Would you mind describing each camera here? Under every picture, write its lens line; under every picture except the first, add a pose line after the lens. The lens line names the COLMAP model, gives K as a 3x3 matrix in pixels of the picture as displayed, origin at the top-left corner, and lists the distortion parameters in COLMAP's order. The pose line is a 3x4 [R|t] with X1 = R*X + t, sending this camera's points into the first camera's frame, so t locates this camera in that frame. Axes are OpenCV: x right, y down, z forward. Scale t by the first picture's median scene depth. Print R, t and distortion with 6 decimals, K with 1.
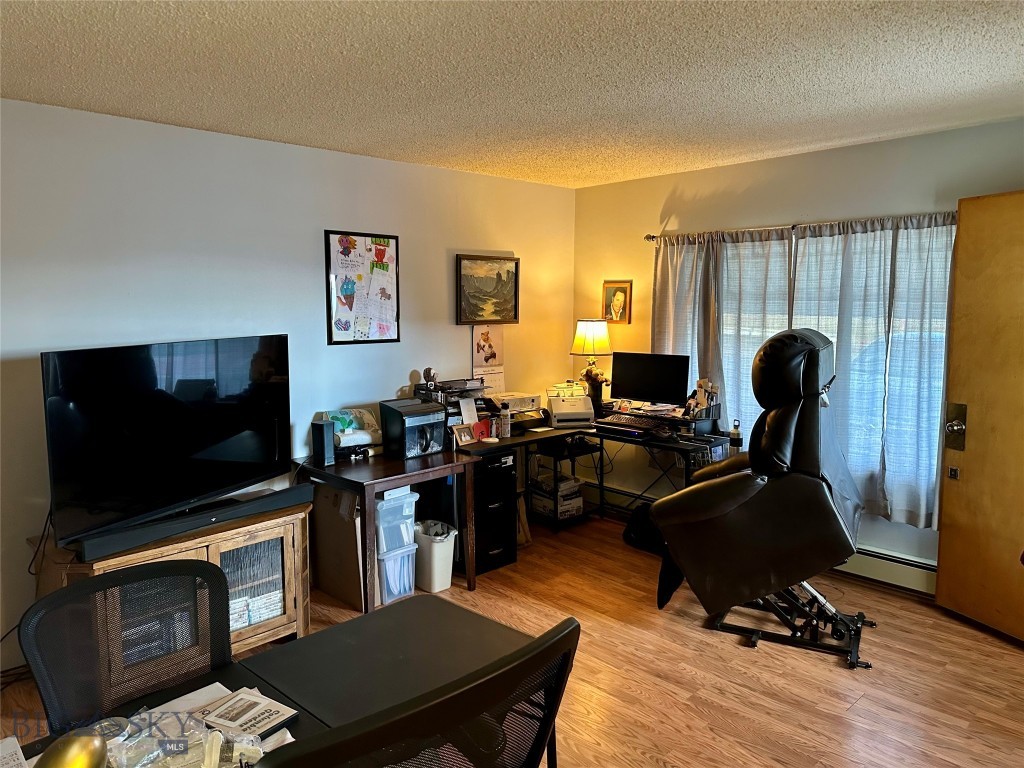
lens RADIAL K [[704.4, 0, 515.6], [0, 704.4, 377.9], [0, 0, 1]] dist [0.062602, -0.001990]
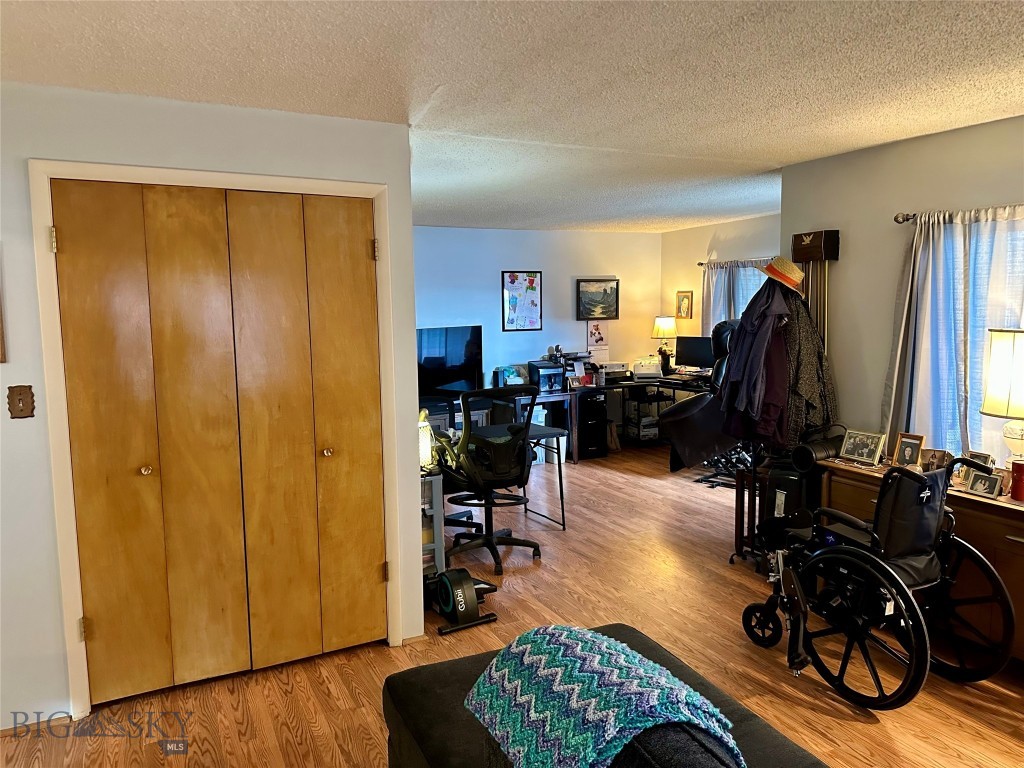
lens RADIAL K [[716.9, 0, 505.5], [0, 716.9, 380.3], [0, 0, 1]] dist [0.027723, -0.021758]
pose [[0.954628, 0.011333, -0.297585, 0.276574], [-0.011845, 0.999930, 0.000083, 0.073250], [0.297565, 0.003446, 0.954695, -0.726967]]
